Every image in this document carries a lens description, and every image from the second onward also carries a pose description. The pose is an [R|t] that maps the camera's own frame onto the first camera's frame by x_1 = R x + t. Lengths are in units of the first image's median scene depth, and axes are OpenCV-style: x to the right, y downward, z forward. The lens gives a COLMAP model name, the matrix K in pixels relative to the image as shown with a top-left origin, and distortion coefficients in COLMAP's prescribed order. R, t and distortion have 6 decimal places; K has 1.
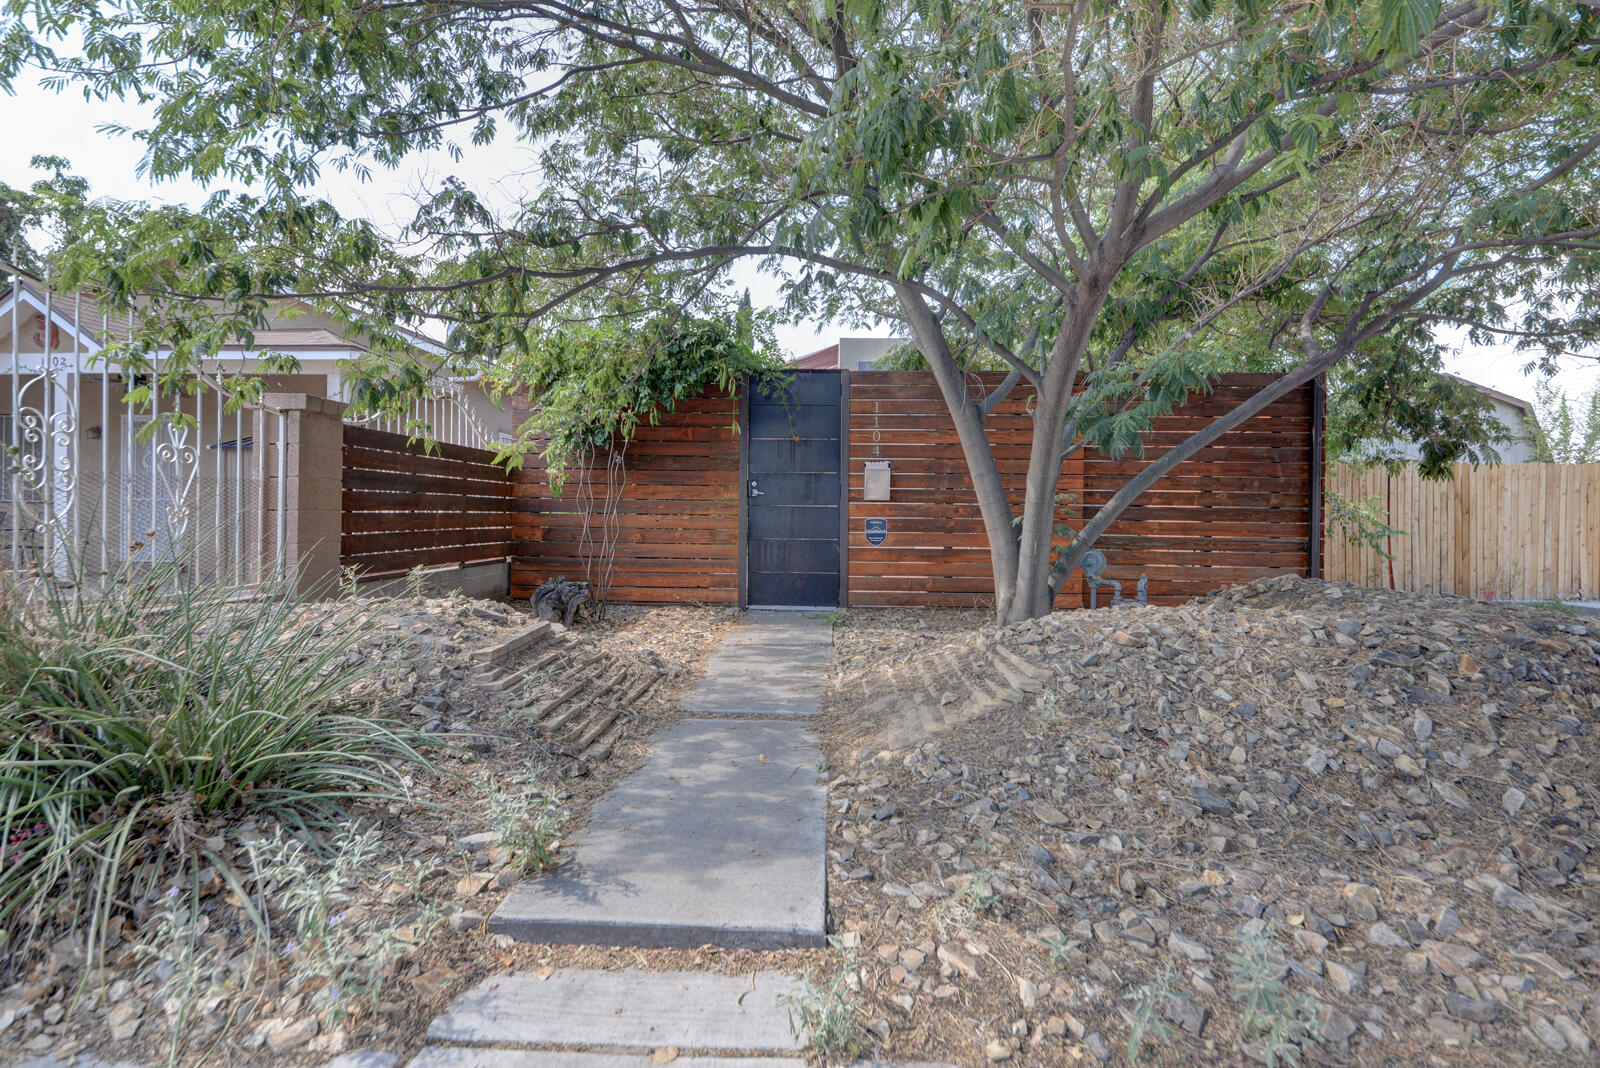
lens RADIAL K [[765.2, 0, 798.0], [0, 765.2, 518.7], [0, 0, 1]] dist [0.000973, 0.000040]
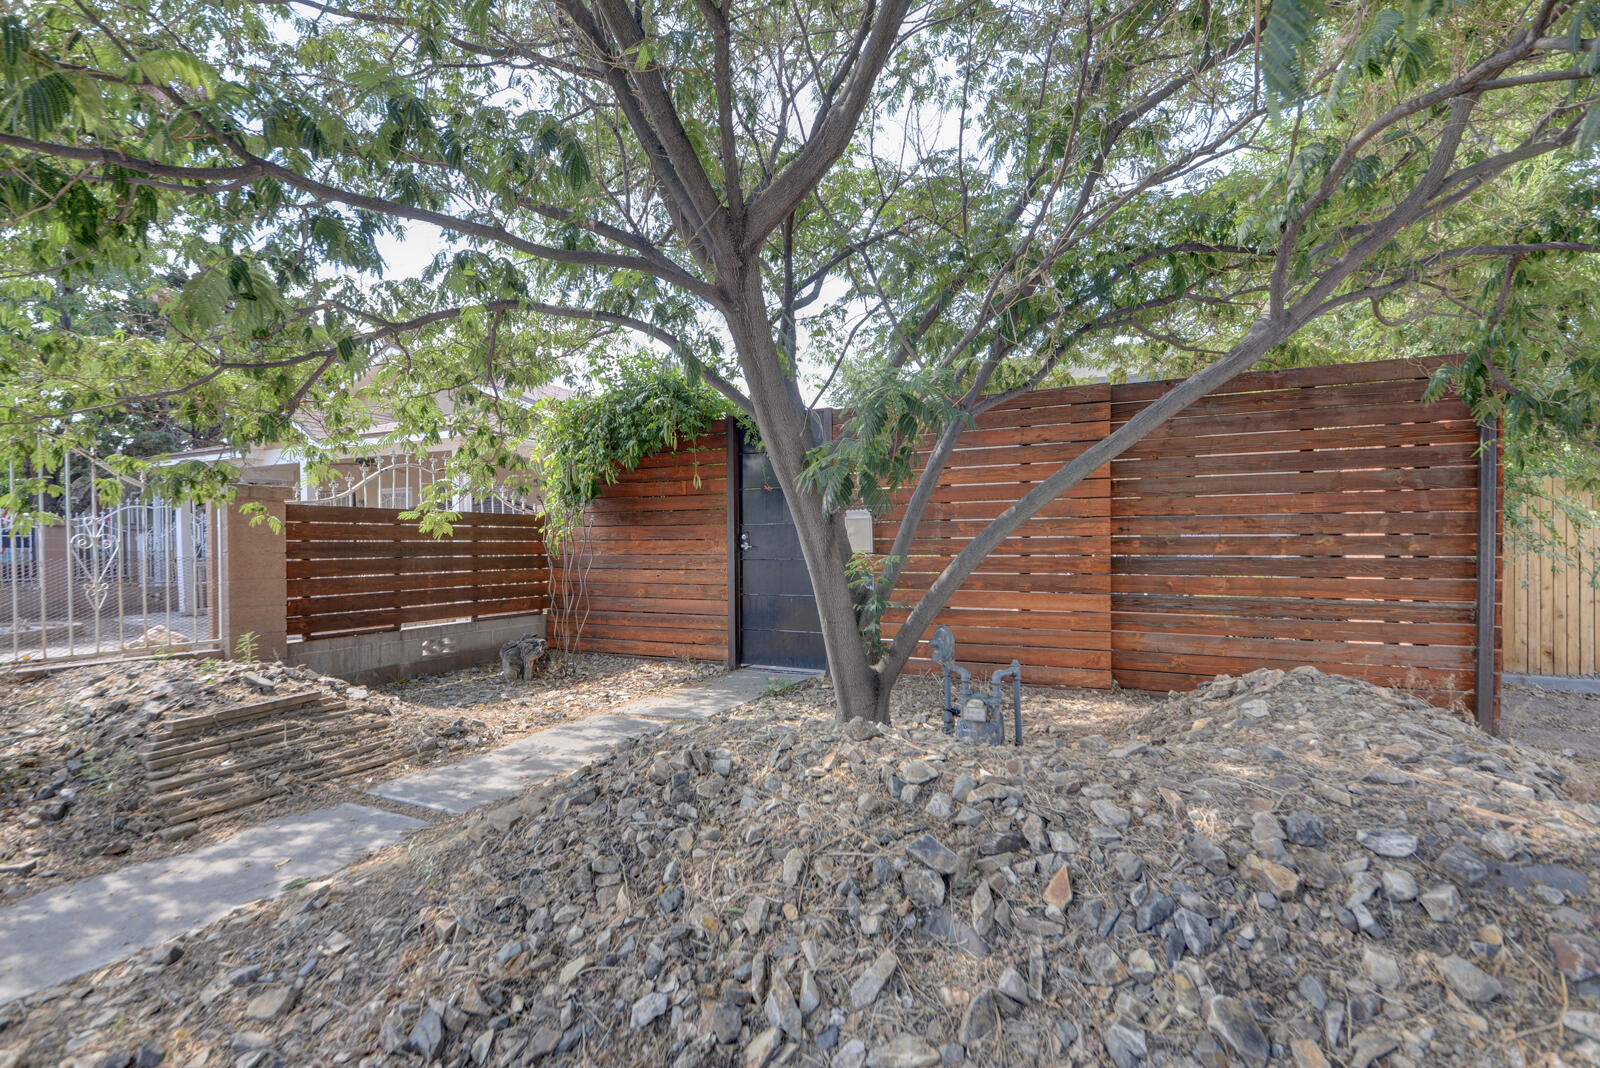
lens RADIAL K [[754.6, 0, 802.4], [0, 754.6, 547.7], [0, 0, 1]] dist [-0.004629, -0.000836]
pose [[0.917984, -0.015666, -0.396309, 0.391729], [0.013758, 0.999876, -0.007657, -0.024504], [0.396379, 0.001577, 0.918085, 0.171960]]
